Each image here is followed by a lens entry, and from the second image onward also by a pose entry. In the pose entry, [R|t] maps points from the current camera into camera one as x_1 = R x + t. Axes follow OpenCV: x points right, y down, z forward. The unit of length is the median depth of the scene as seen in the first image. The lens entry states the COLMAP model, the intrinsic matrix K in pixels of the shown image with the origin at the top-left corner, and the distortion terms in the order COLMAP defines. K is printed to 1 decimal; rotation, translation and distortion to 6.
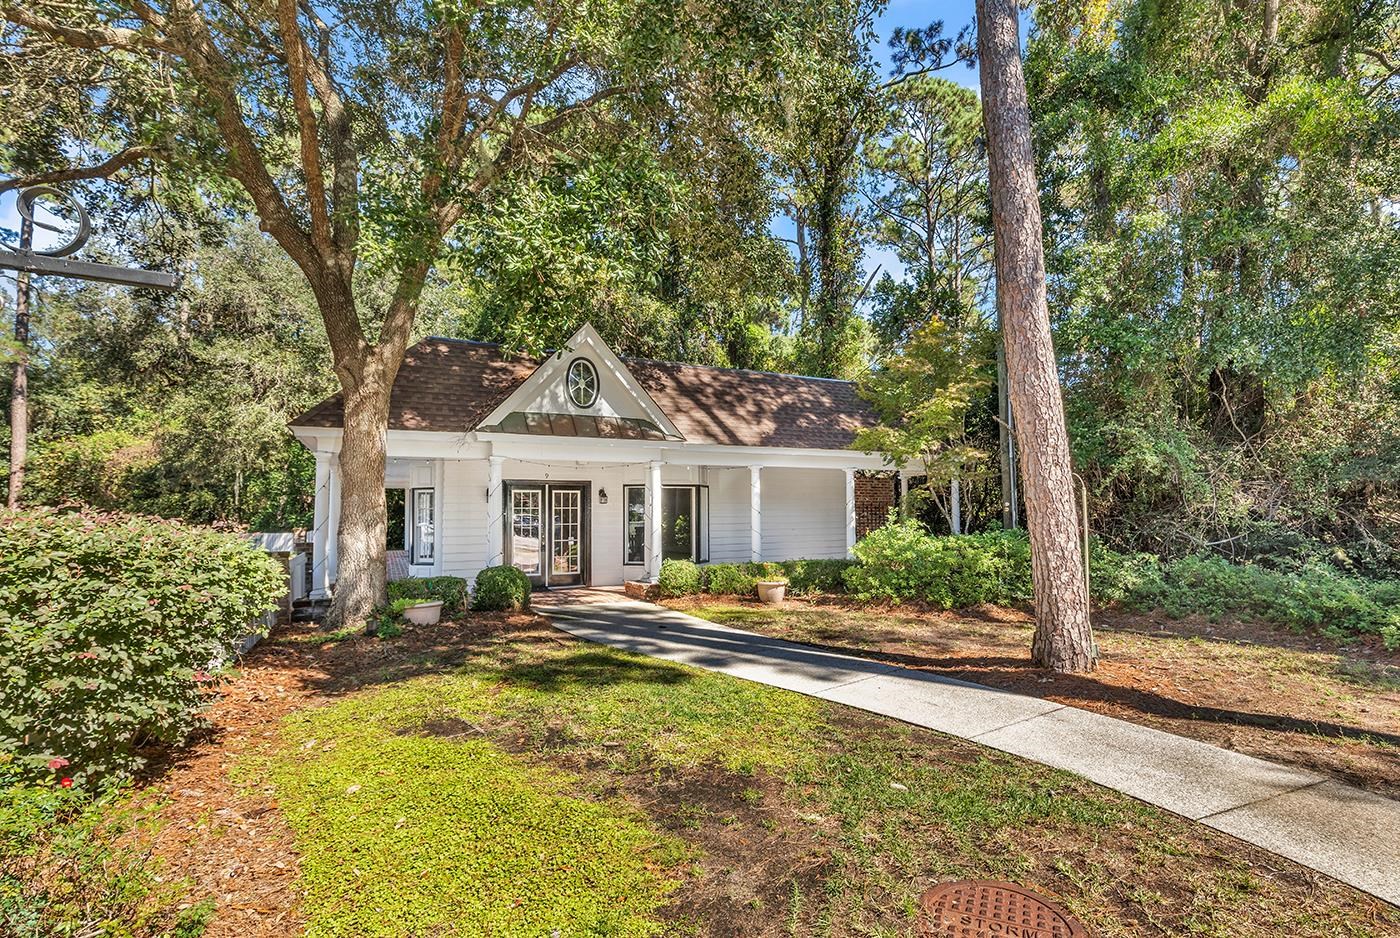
lens RADIAL K [[662.8, 0, 700.6], [0, 662.8, 456.2], [0, 0, 1]] dist [-0.000703, 0.000208]
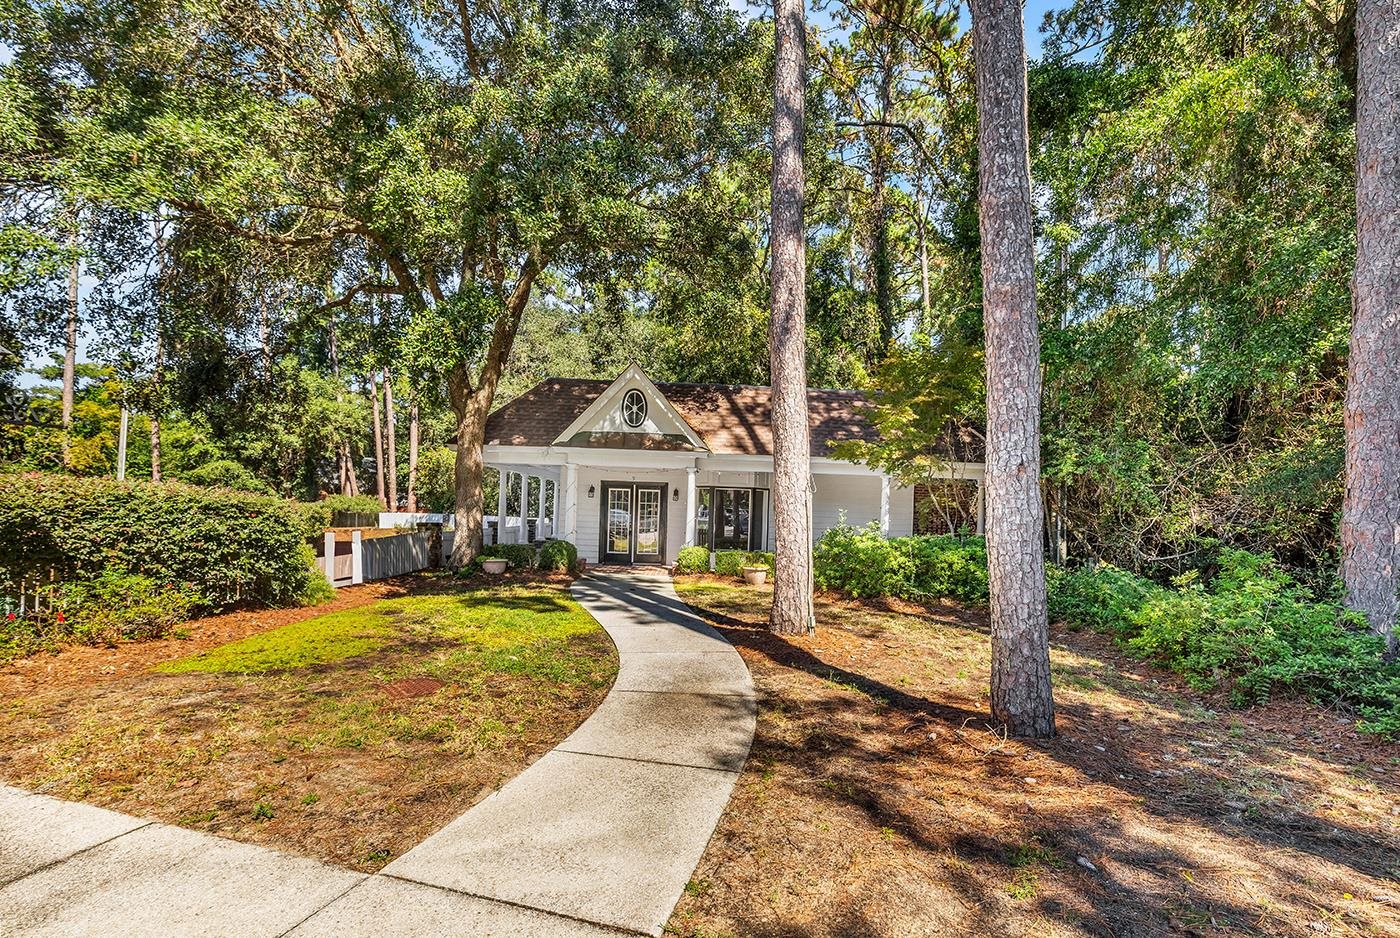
lens RADIAL K [[640.4, 0, 700.0], [0, 640.4, 469.0], [0, 0, 1]] dist [0.011233, -0.000080]
pose [[0.902199, 0.009374, -0.431219, 0.491084], [-0.004011, 0.999903, 0.013346, -0.007121], [0.431302, -0.010311, 0.902149, -0.100681]]
